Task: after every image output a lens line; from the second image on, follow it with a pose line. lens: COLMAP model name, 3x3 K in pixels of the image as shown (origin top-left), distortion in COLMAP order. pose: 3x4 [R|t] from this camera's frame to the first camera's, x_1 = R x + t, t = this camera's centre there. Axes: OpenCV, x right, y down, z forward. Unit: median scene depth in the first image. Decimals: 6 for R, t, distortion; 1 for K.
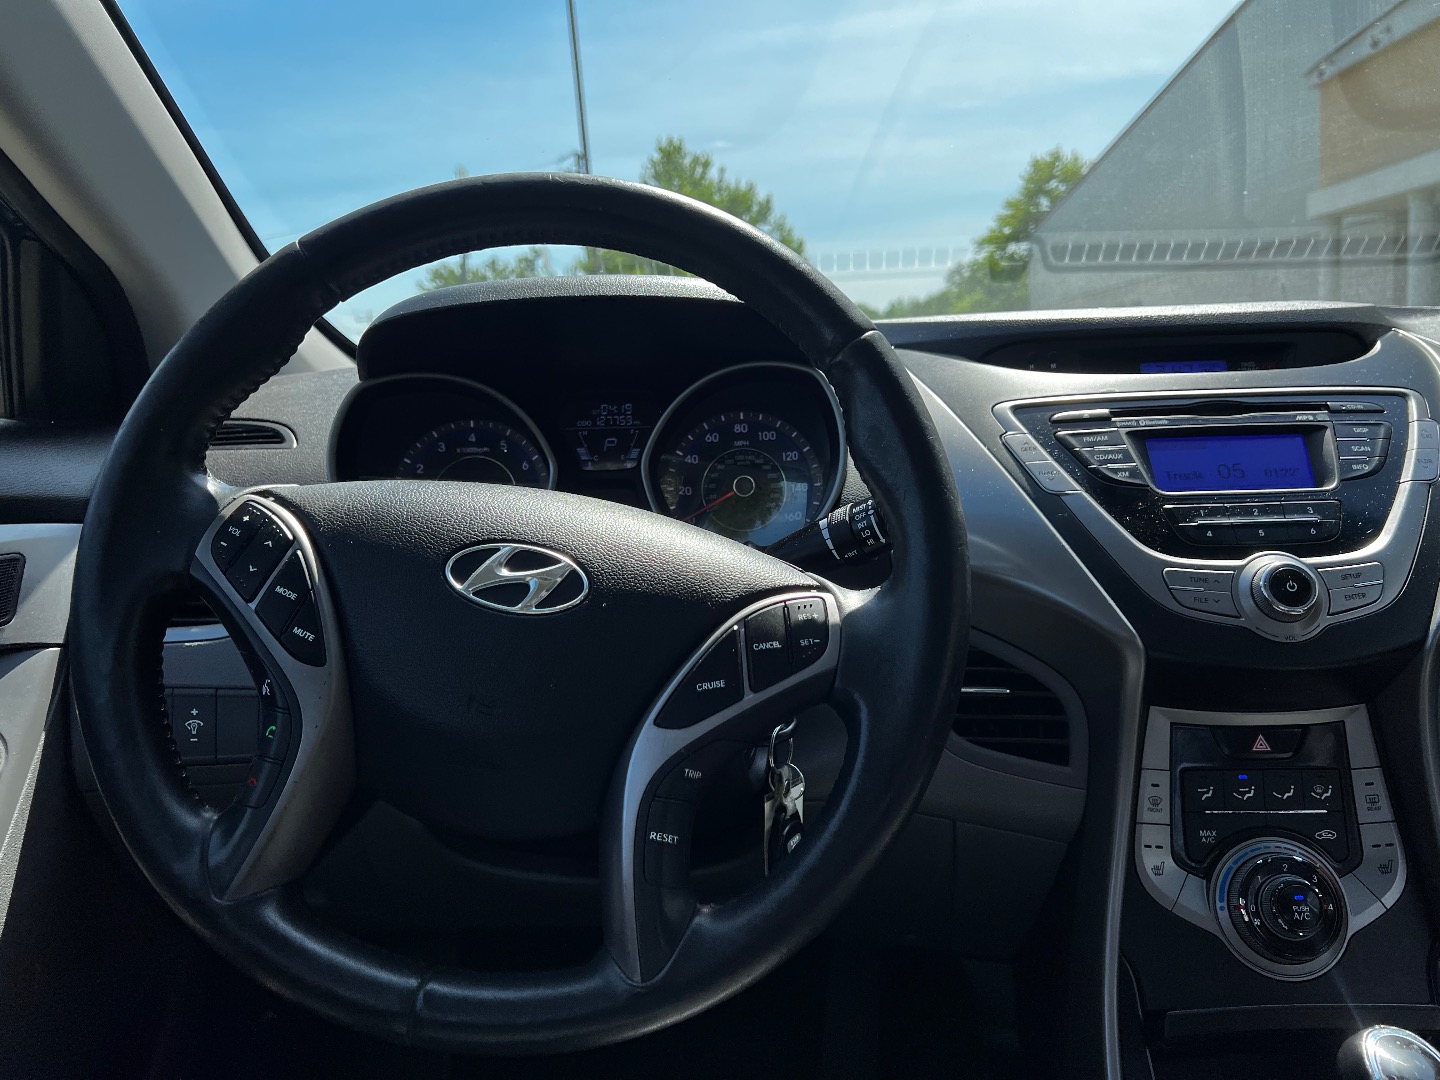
lens RADIAL K [[1096.6, 0, 724.0], [0, 1096.6, 557.3], [0, 0, 1]] dist [0.042595, -0.073623]
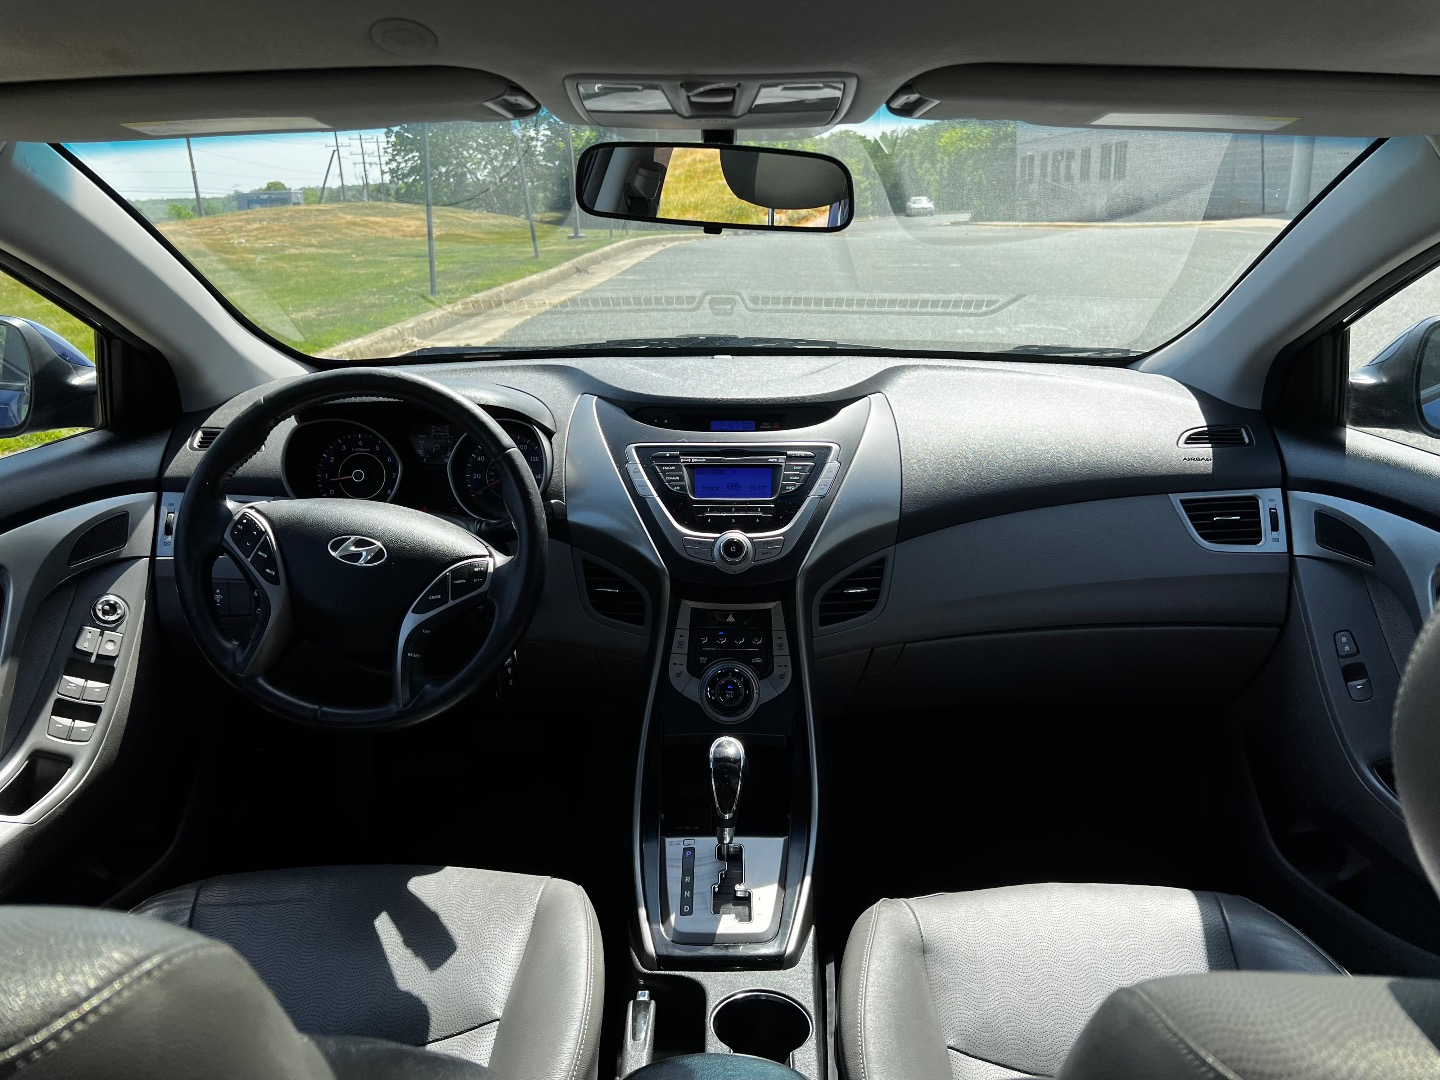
lens RADIAL K [[1086.8, 0, 756.0], [0, 1086.8, 536.2], [0, 0, 1]] dist [-0.001321, -0.001731]
pose [[0.998206, 0.026169, 0.053860, 0.438723], [-0.033128, 0.990607, 0.132666, -0.282286], [-0.049882, -0.134212, 0.989696, -1.114671]]
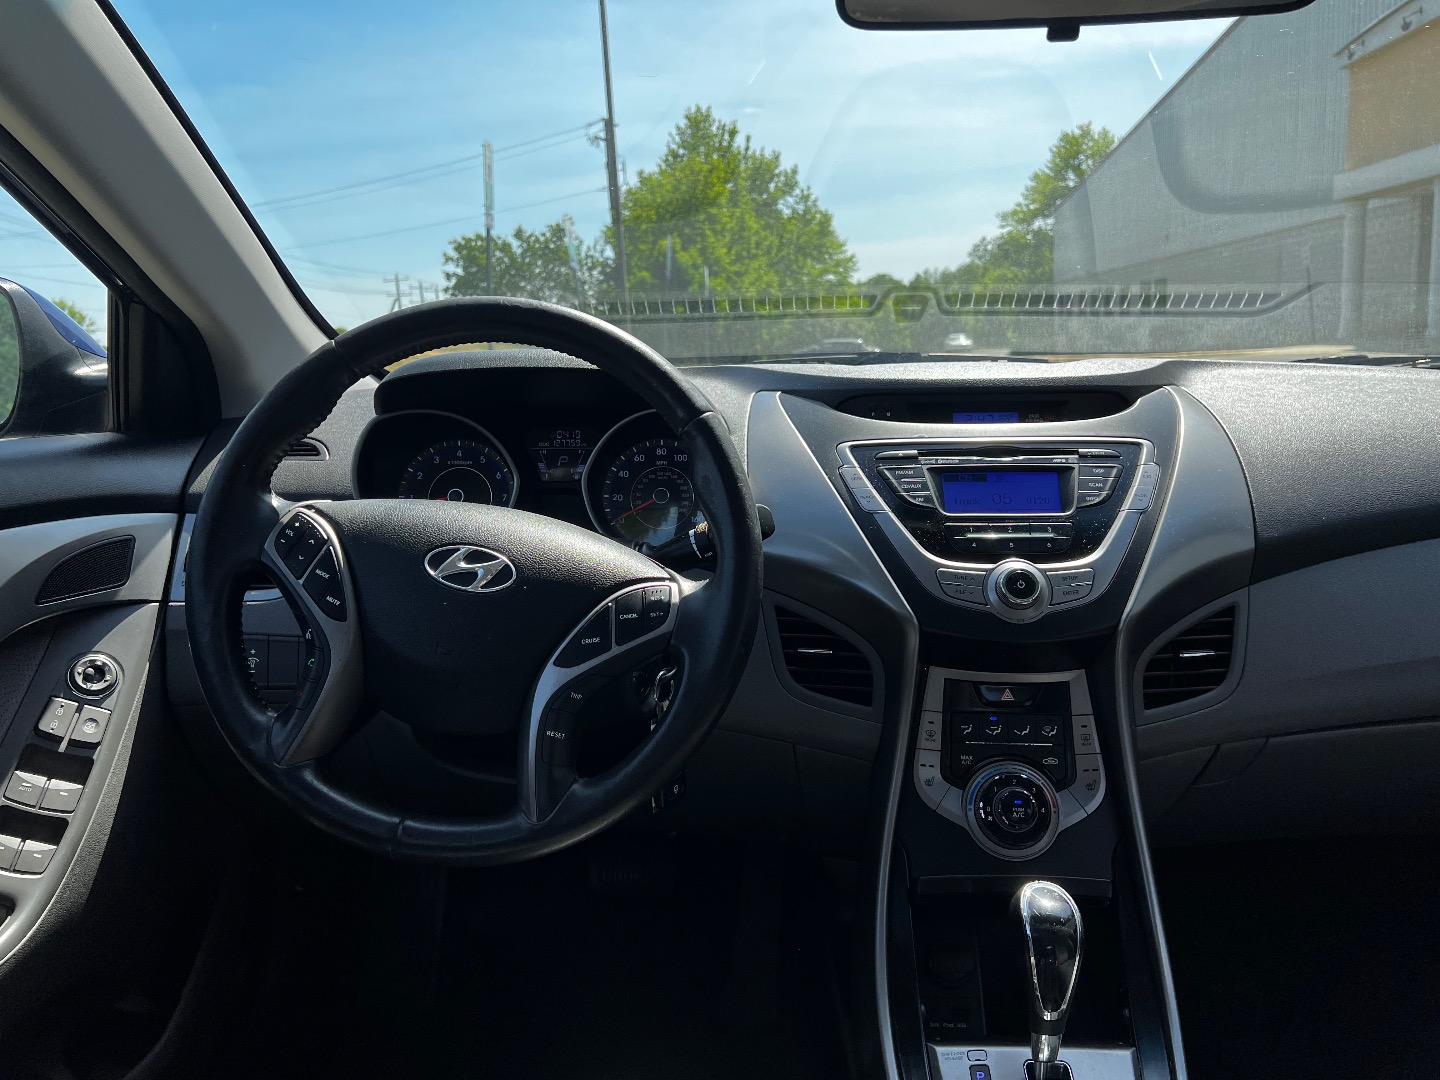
lens RADIAL K [[1087.9, 0, 720.0], [0, 1087.9, 540.0], [0, 0, 1]] dist [0.064976, -0.081633]
pose [[0.999422, 0.027056, -0.020562, 0.151369], [-0.026728, 0.999514, 0.016027, -0.043005], [0.020985, -0.015469, 0.999660, -0.416056]]
